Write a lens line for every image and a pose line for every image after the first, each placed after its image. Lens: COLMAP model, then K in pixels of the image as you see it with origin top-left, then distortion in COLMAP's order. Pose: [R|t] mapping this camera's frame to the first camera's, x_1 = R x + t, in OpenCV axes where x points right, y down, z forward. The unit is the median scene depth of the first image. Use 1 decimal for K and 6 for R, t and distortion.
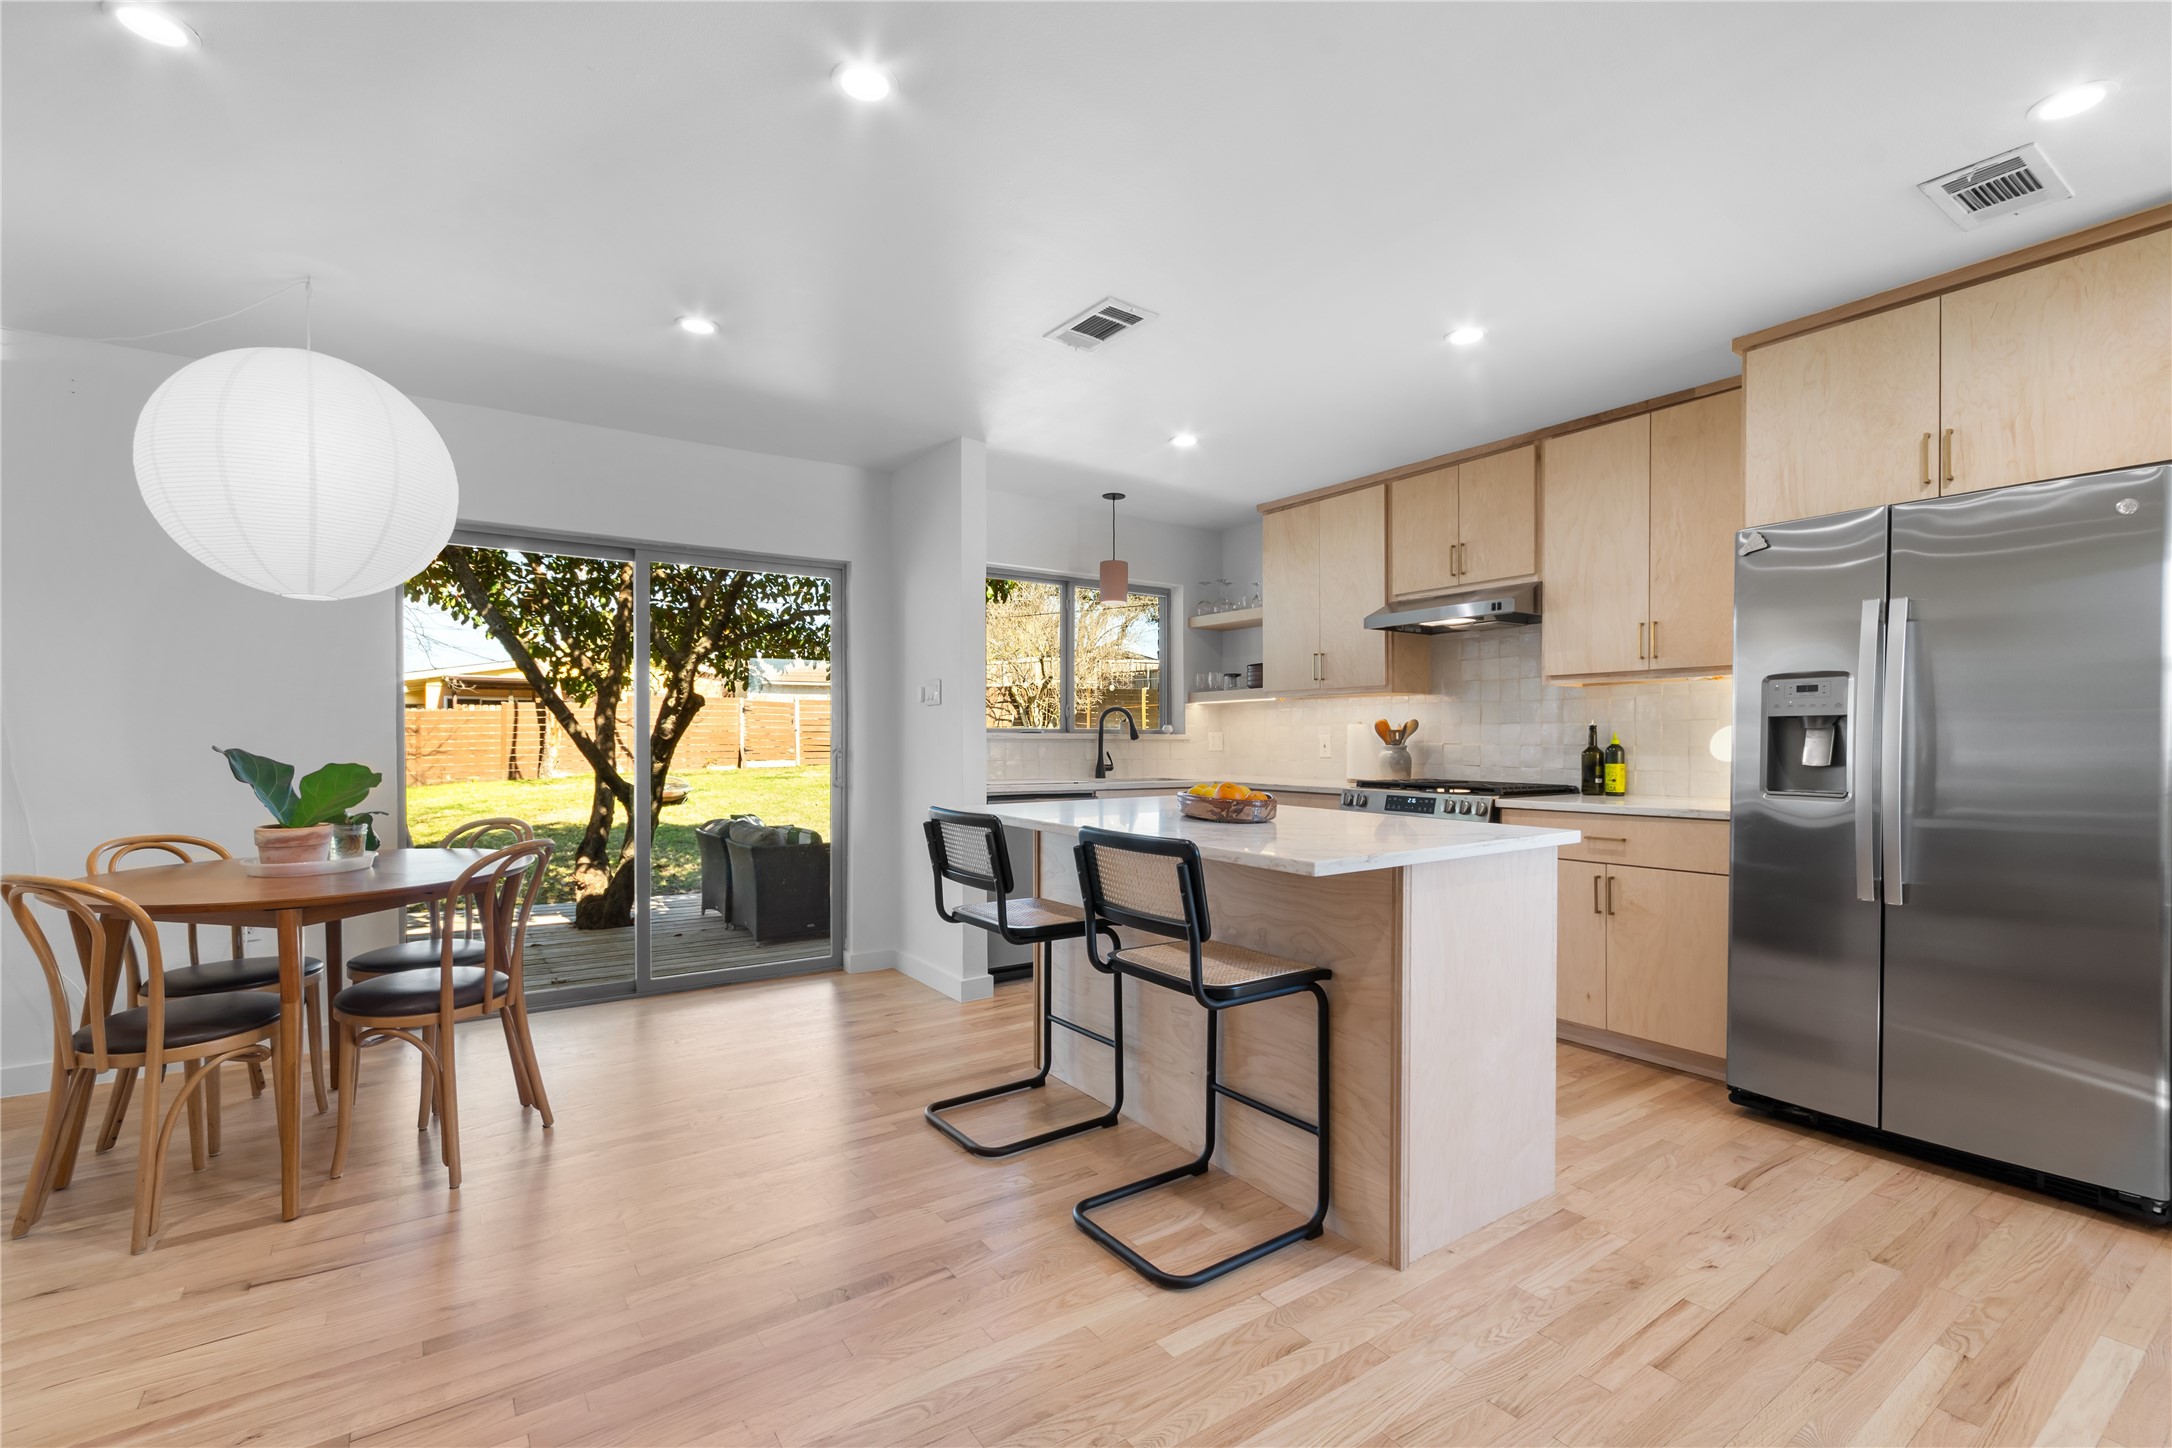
lens RADIAL K [[957.2, 0, 1105.4], [0, 957.2, 752.0], [0, 0, 1]] dist [0.007635, -0.000875]
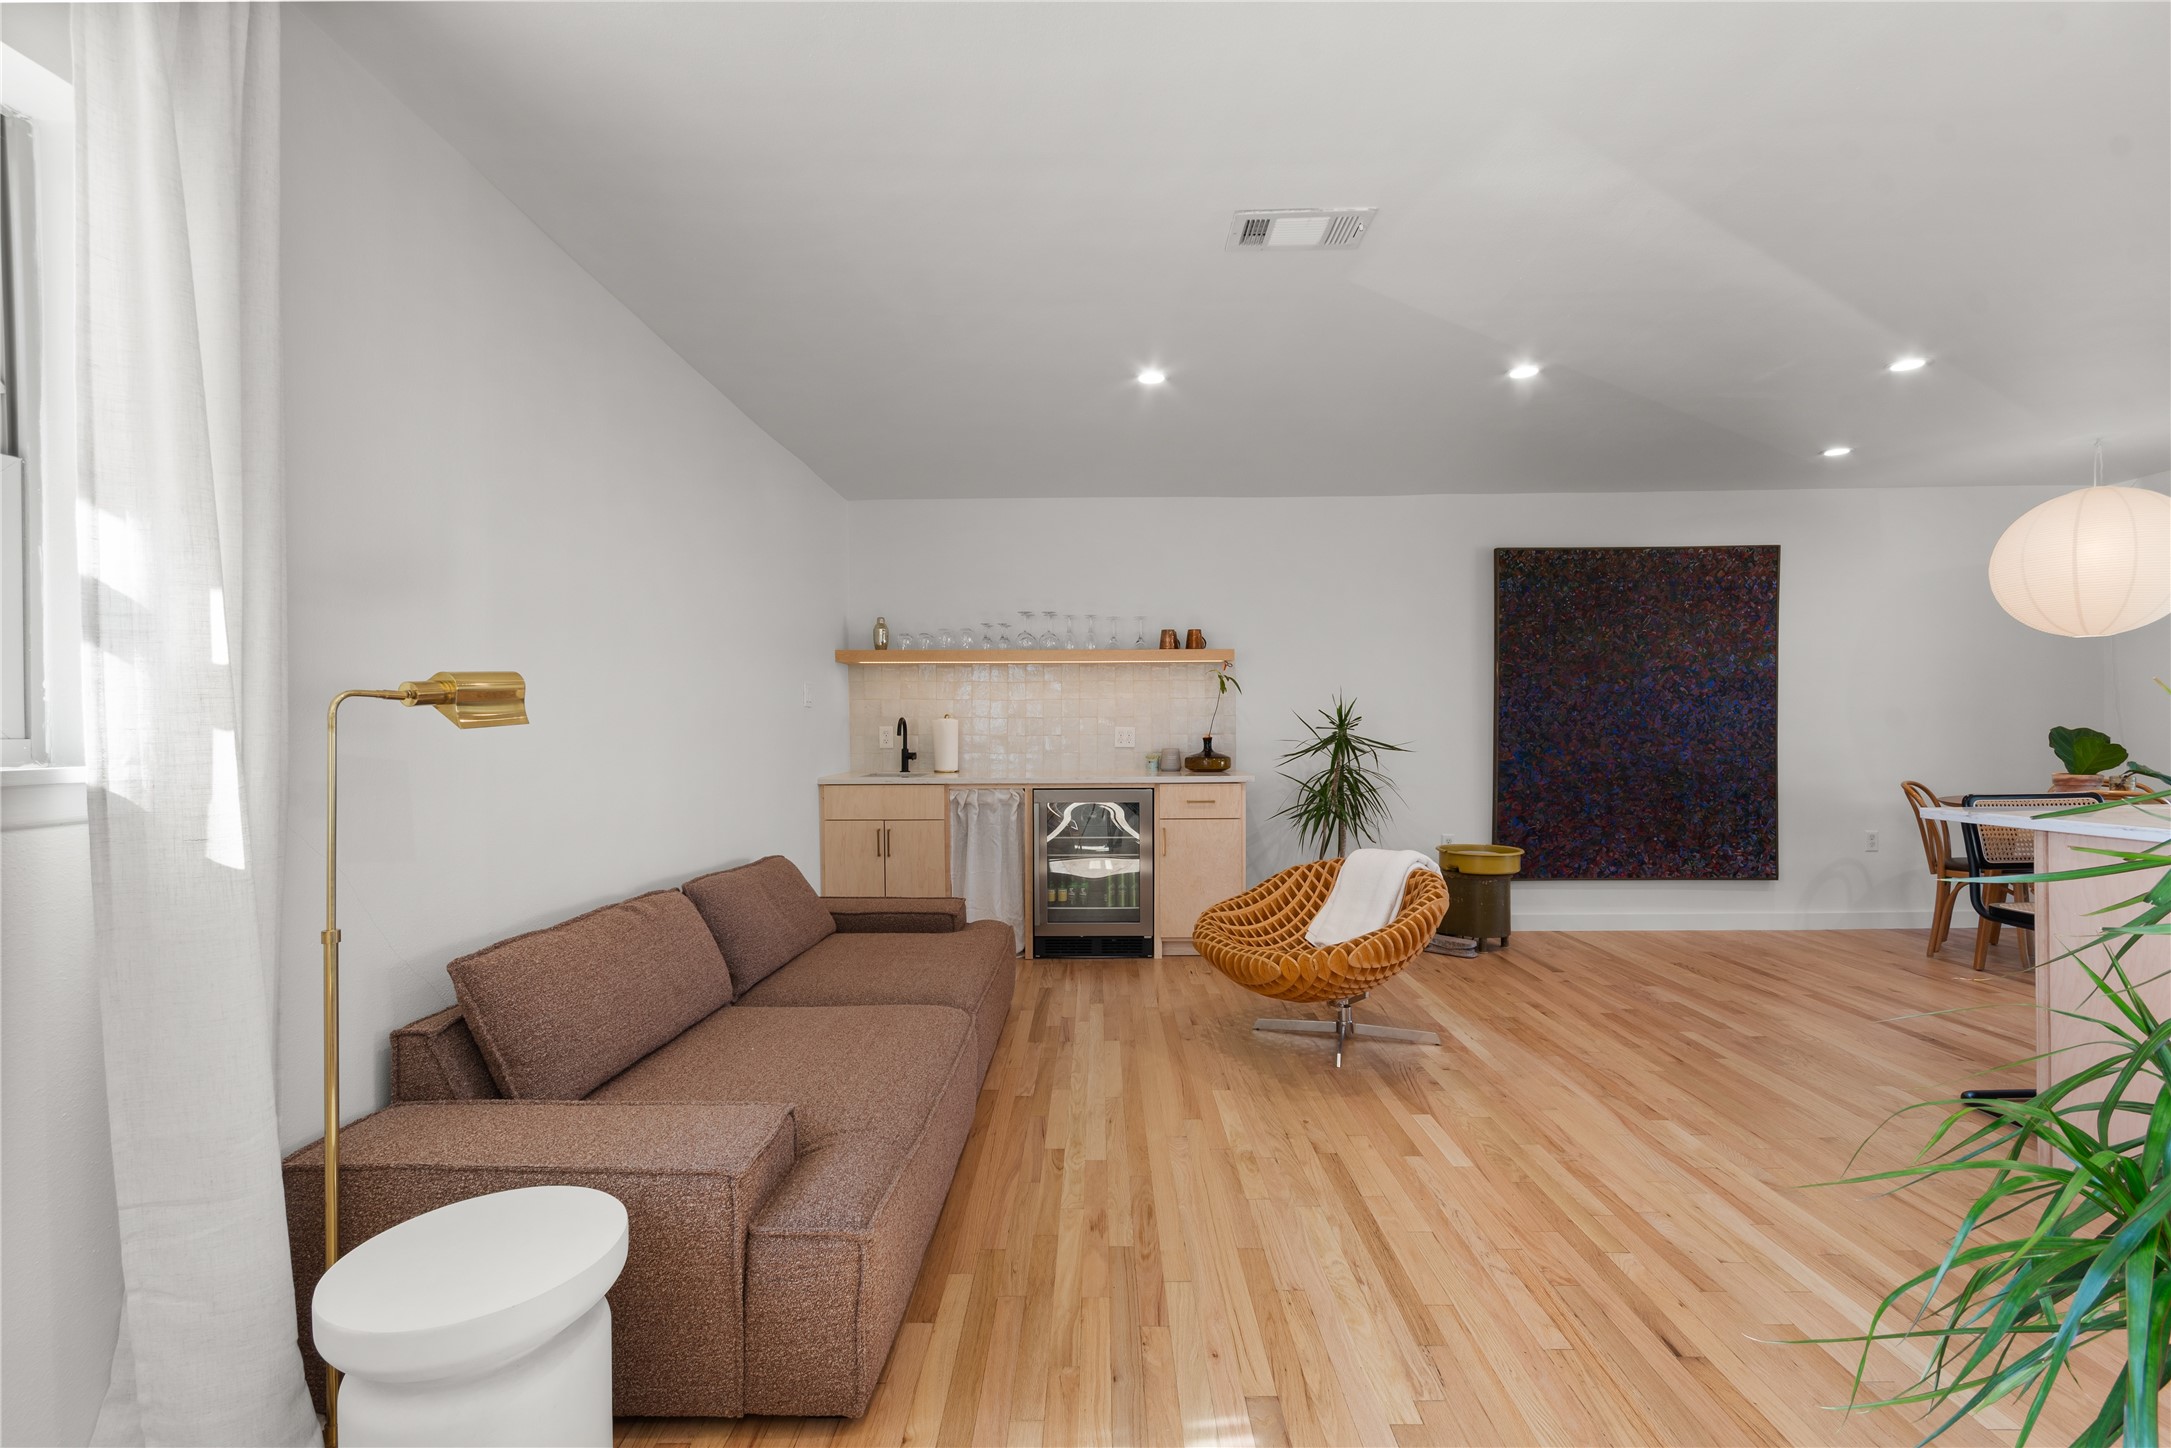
lens RADIAL K [[956.8, 0, 1088.9], [0, 956.8, 737.2], [0, 0, 1]] dist [0.007635, -0.000875]
pose [[-0.581509, 0.008288, -0.813498, 1.018943], [-0.005284, 0.999889, 0.013964, -0.000137], [0.813523, 0.012419, -0.581400, 0.385235]]
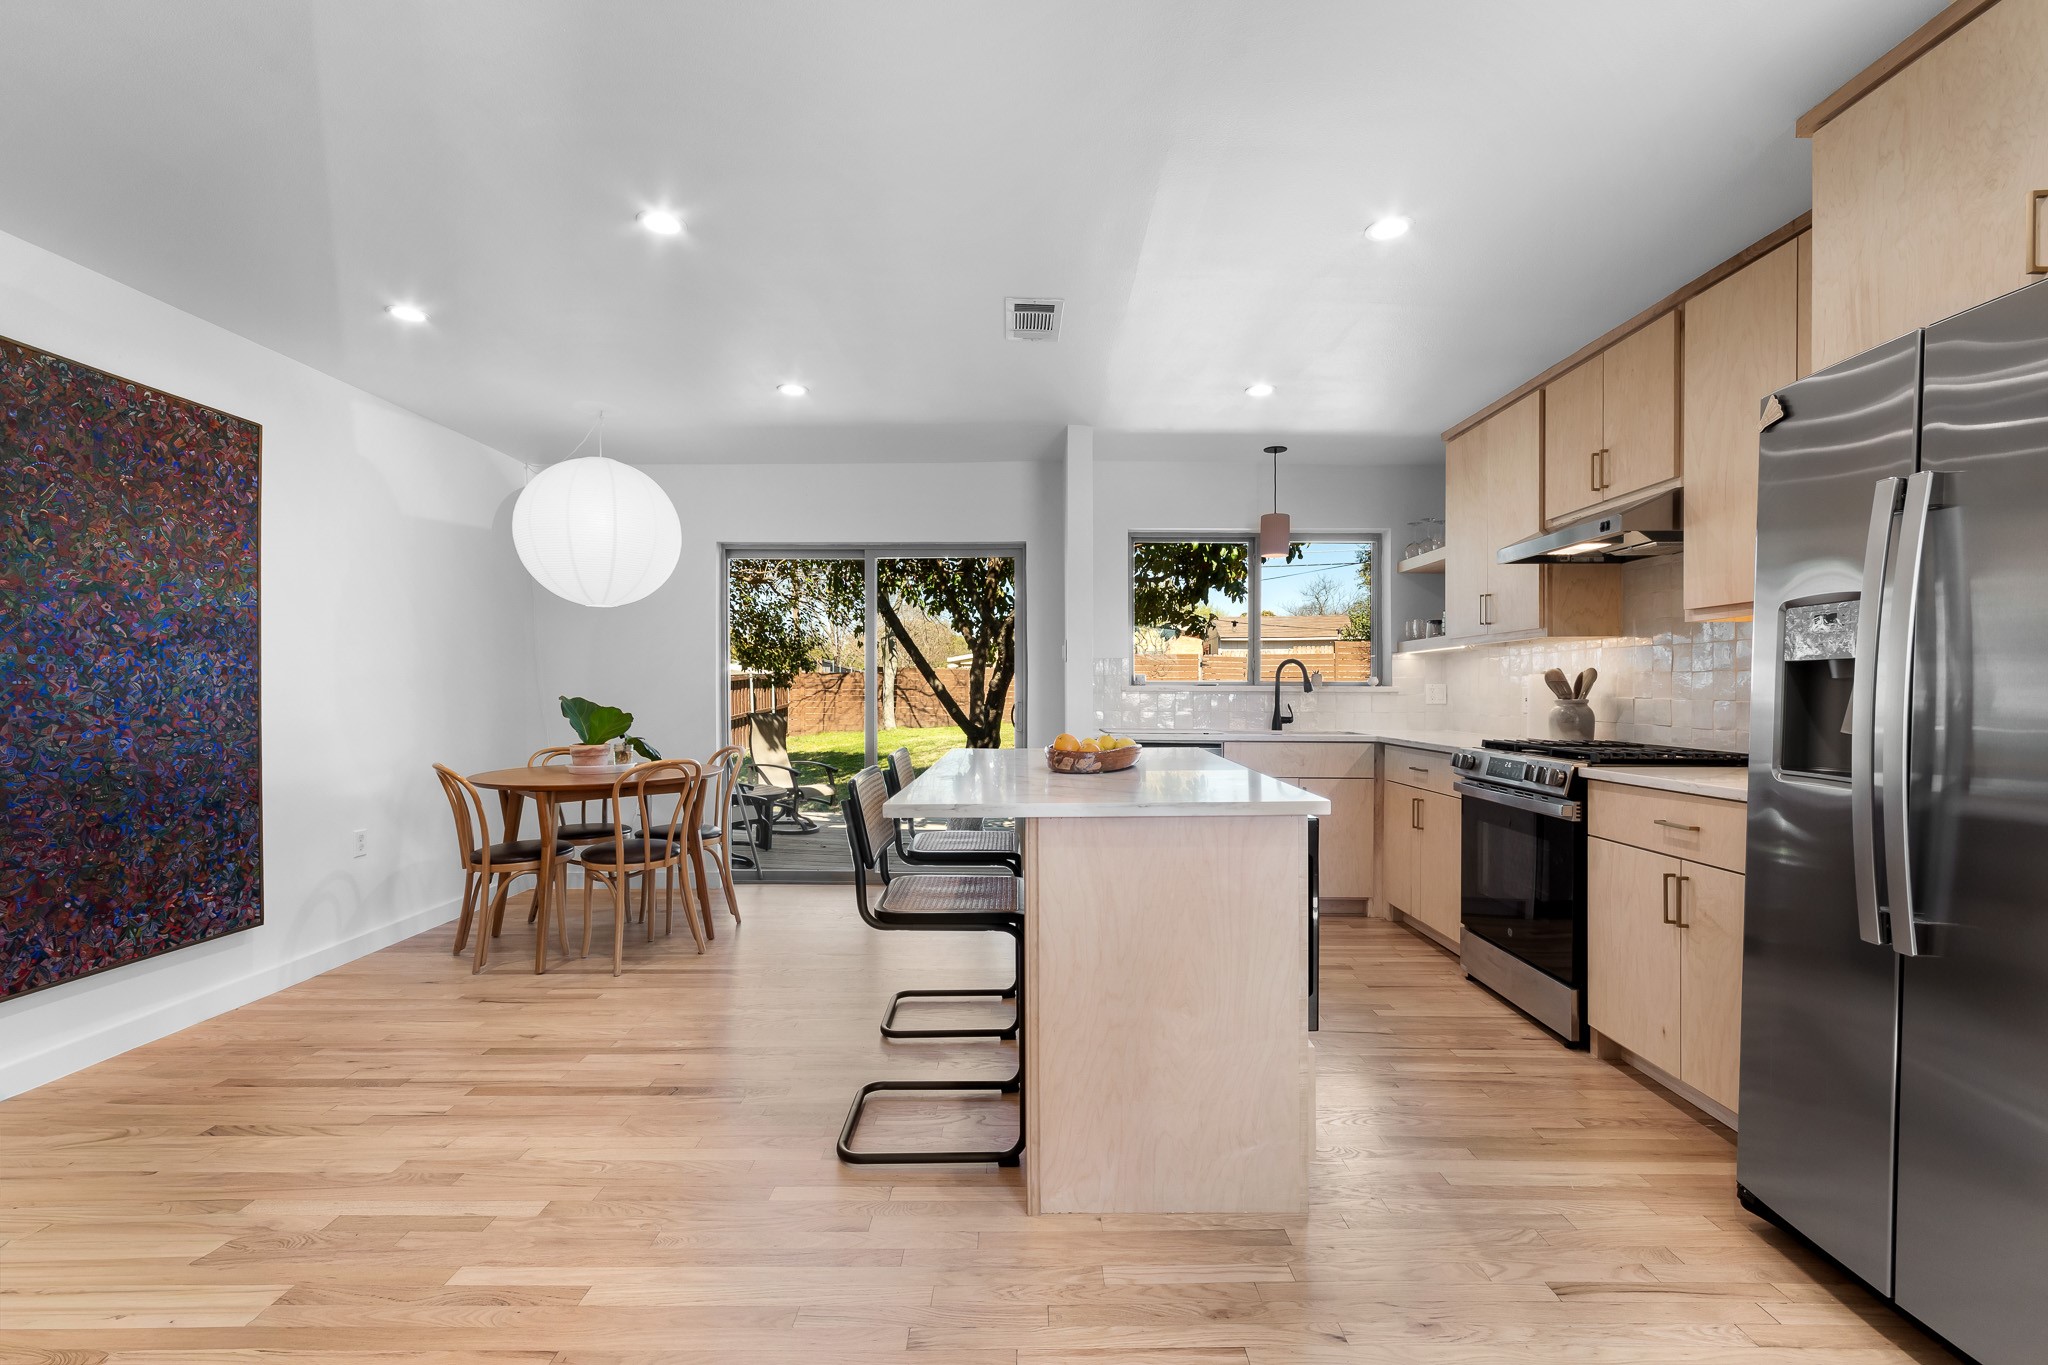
lens RADIAL K [[902.6, 0, 1043.1], [0, 902.6, 696.0], [0, 0, 1]] dist [0.007635, -0.000875]
pose [[0.818216, 0.004201, -0.574895, 0.458268], [-0.008602, 0.999951, -0.004935, -0.002606], [0.574846, 0.008983, 0.818212, 0.115928]]
